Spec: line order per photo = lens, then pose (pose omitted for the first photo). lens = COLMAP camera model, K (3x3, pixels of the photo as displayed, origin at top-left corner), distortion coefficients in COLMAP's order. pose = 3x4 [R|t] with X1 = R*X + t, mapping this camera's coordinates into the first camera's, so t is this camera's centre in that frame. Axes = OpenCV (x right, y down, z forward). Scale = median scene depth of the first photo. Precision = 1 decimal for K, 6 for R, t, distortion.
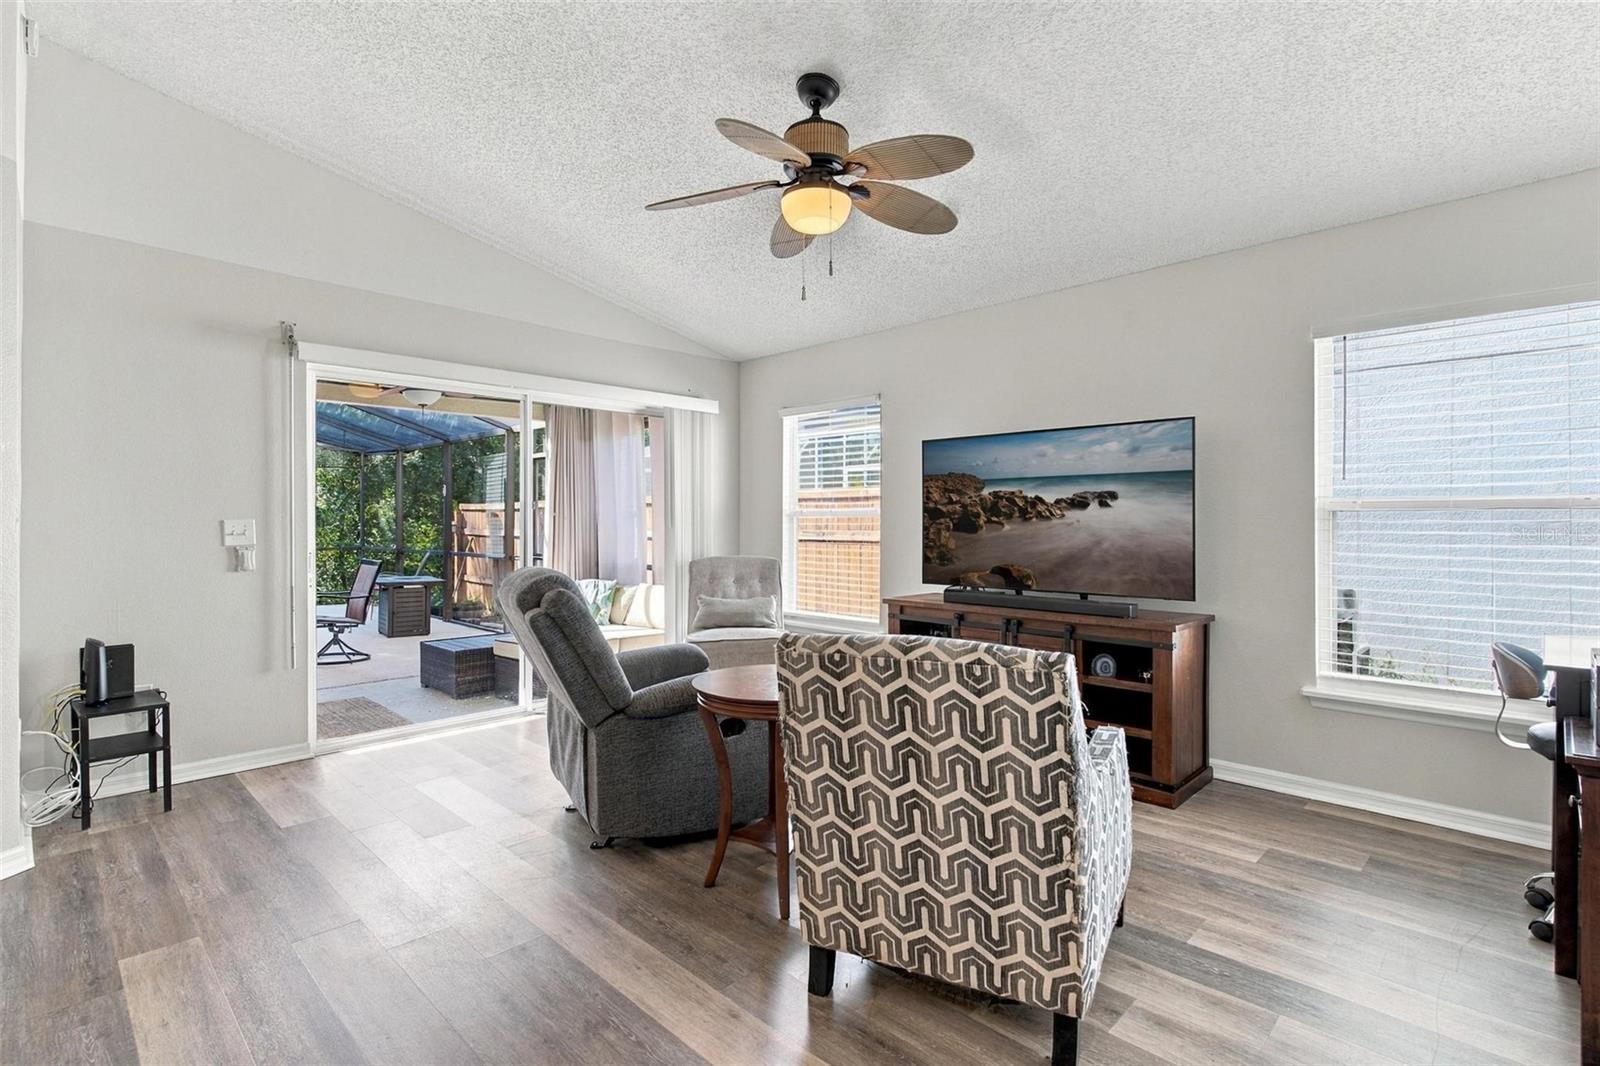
lens RADIAL K [[768.0, 0, 796.6], [0, 768.0, 527.5], [0, 0, 1]] dist [-0.000190, 0.000049]
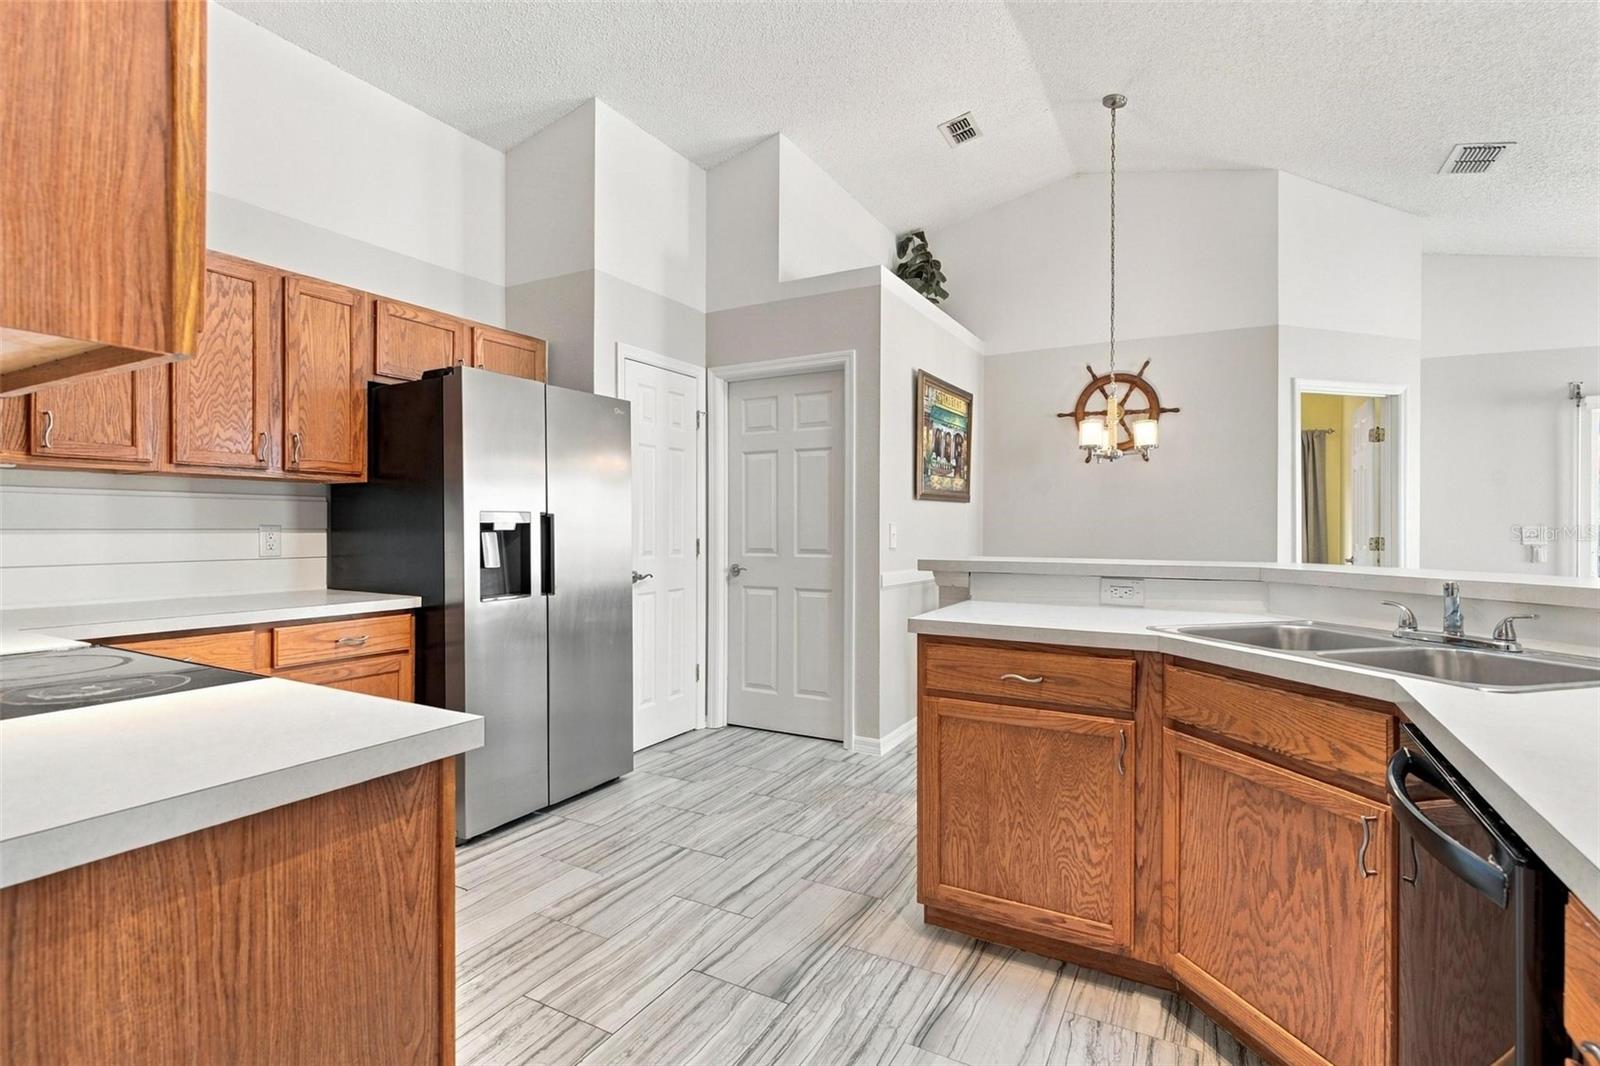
lens RADIAL K [[768.0, 0, 796.6], [0, 768.0, 527.5], [0, 0, 1]] dist [-0.000190, 0.000049]
pose [[0.263333, 0.003418, -0.964699, 0.291991], [-0.012508, 0.999922, 0.000129, 0.007365], [0.964624, 0.012032, 0.263355, -0.693880]]
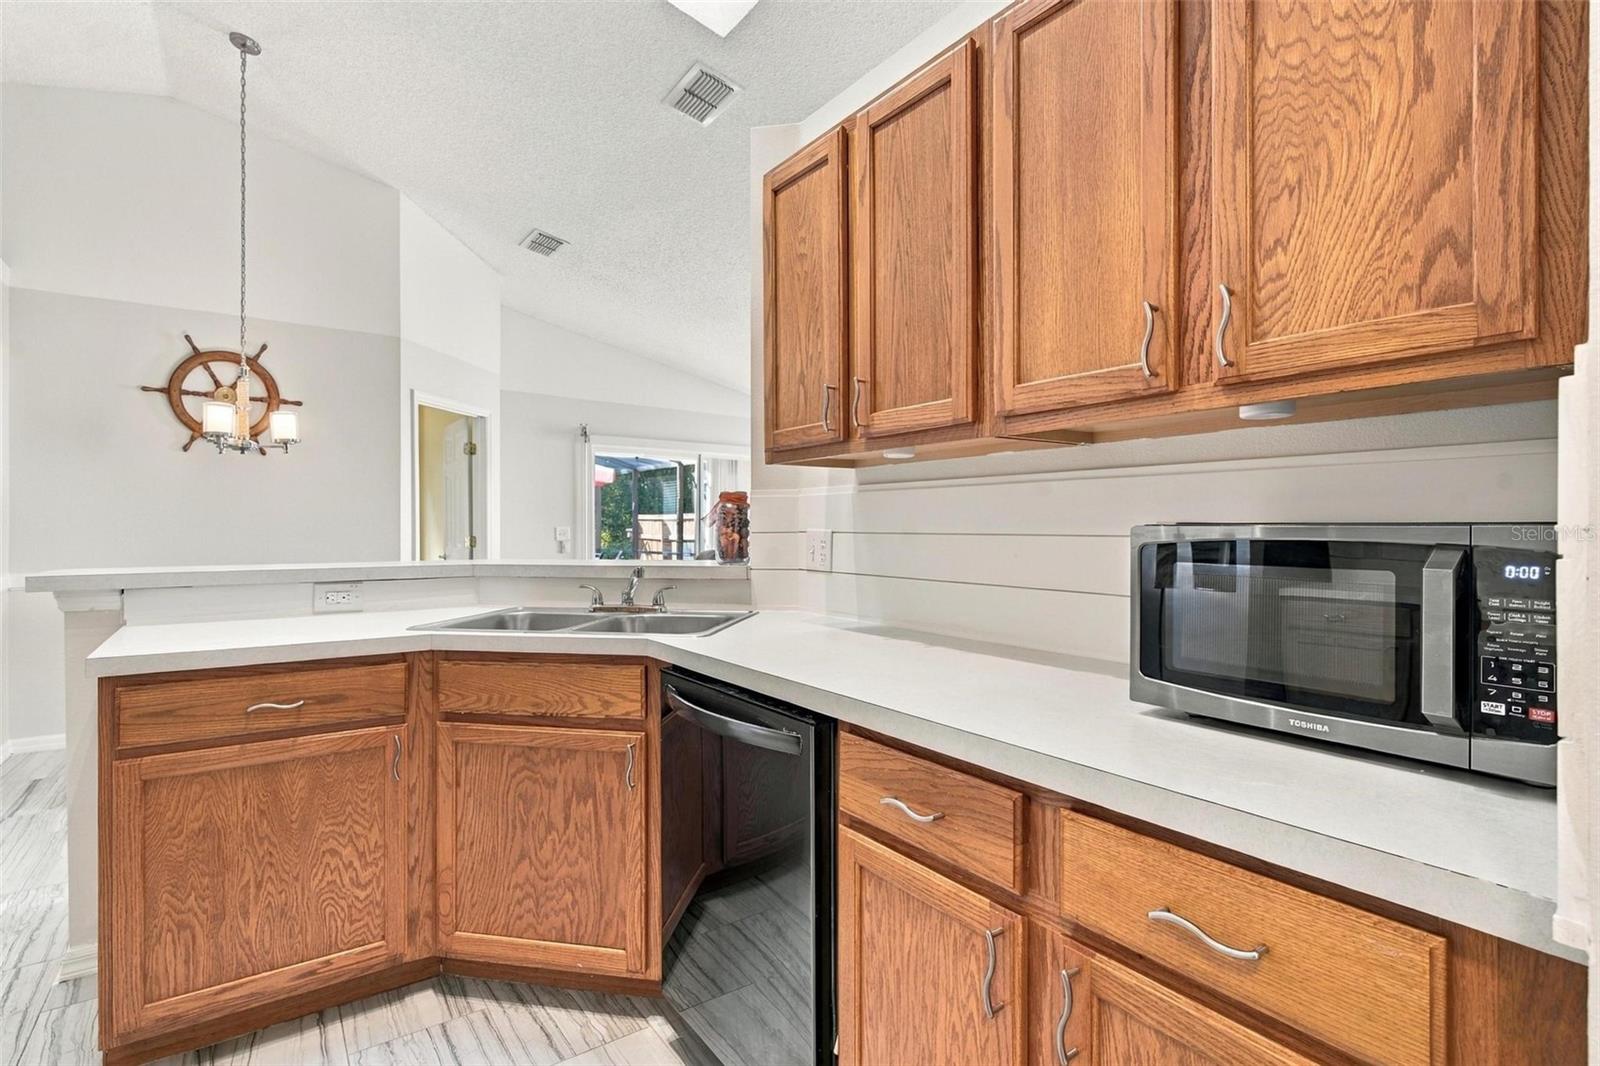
lens RADIAL K [[768.0, 0, 796.6], [0, 768.0, 527.5], [0, 0, 1]] dist [-0.000190, 0.000049]
pose [[0.983300, 0.000913, -0.181990, 0.210129], [-0.002576, 0.999957, -0.008899, 0.007514], [0.181974, 0.009220, 0.983260, -0.788871]]
